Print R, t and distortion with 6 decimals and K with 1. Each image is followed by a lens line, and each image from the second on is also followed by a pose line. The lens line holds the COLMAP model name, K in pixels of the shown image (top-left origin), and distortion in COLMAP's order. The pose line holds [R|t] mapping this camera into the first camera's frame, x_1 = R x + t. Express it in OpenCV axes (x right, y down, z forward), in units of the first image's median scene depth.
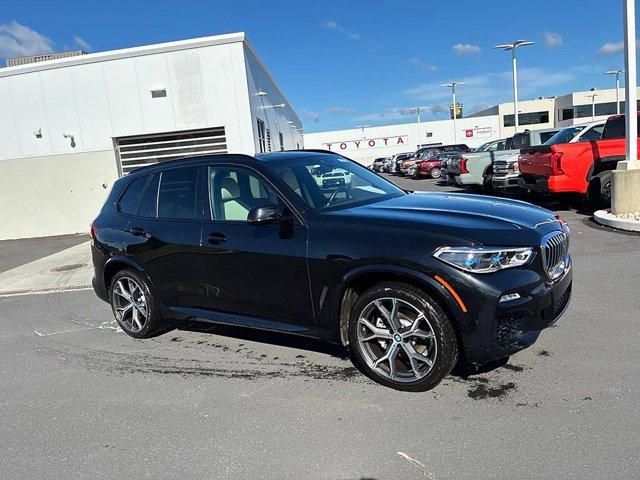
lens RADIAL K [[478.6, 0, 320.2], [0, 478.6, 235.4], [0, 0, 1]] dist [0.029851, -0.043703]
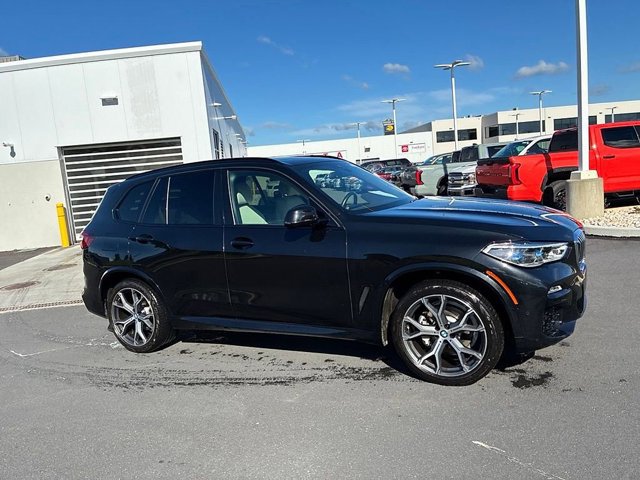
lens RADIAL K [[478.6, 0, 325.8], [0, 478.6, 238.5], [0, 0, 1]] dist [0.029851, -0.043703]
pose [[0.990095, -0.016665, 0.139408, -0.155500], [0.019836, 0.999575, -0.021381, 0.017803], [-0.138993, 0.023935, 0.990004, 0.008719]]
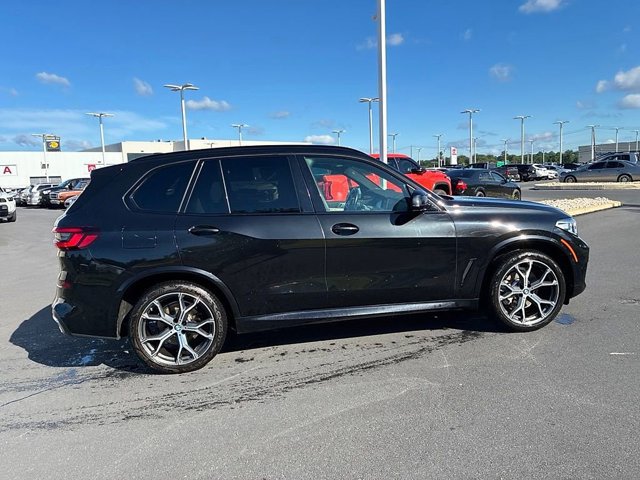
lens RADIAL K [[478.6, 0, 324.1], [0, 478.6, 237.4], [0, 0, 1]] dist [0.029851, -0.043703]
pose [[0.709264, -0.025289, 0.704489, -0.796059], [0.078969, 0.995916, -0.043754, 0.053098], [-0.700506, 0.086666, 0.708364, 0.296709]]
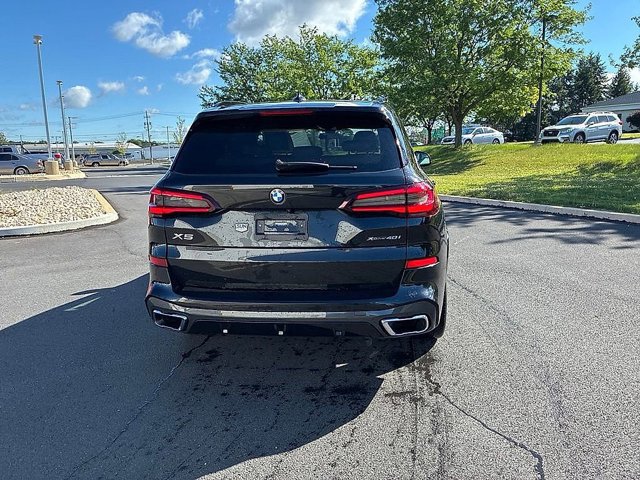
lens RADIAL K [[478.6, 0, 332.6], [0, 478.6, 248.8], [0, 0, 1]] dist [0.029851, -0.043703]
pose [[-0.483814, -0.071122, 0.872276, -0.988148], [0.194321, 0.963083, 0.186307, -0.082990], [-0.853325, 0.259639, -0.452133, 1.514682]]
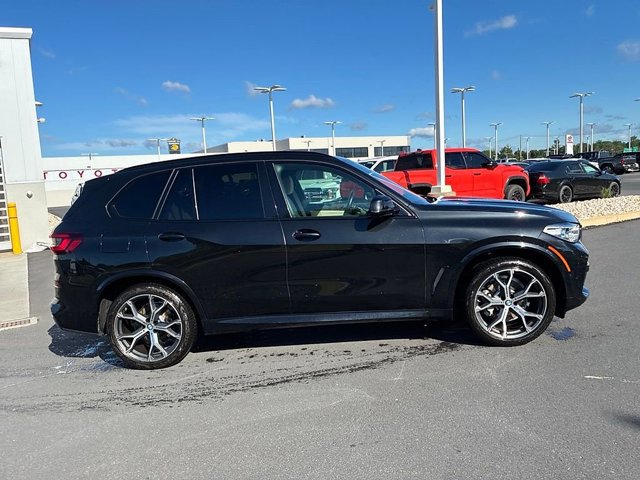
lens RADIAL K [[478.6, 0, 325.7], [0, 478.6, 236.7], [0, 0, 1]] dist [0.029851, -0.043703]
pose [[0.839645, -0.028572, 0.542383, -0.606468], [0.065993, 0.996583, -0.049663, 0.051125], [-0.539111, 0.077492, 0.838662, 0.142351]]
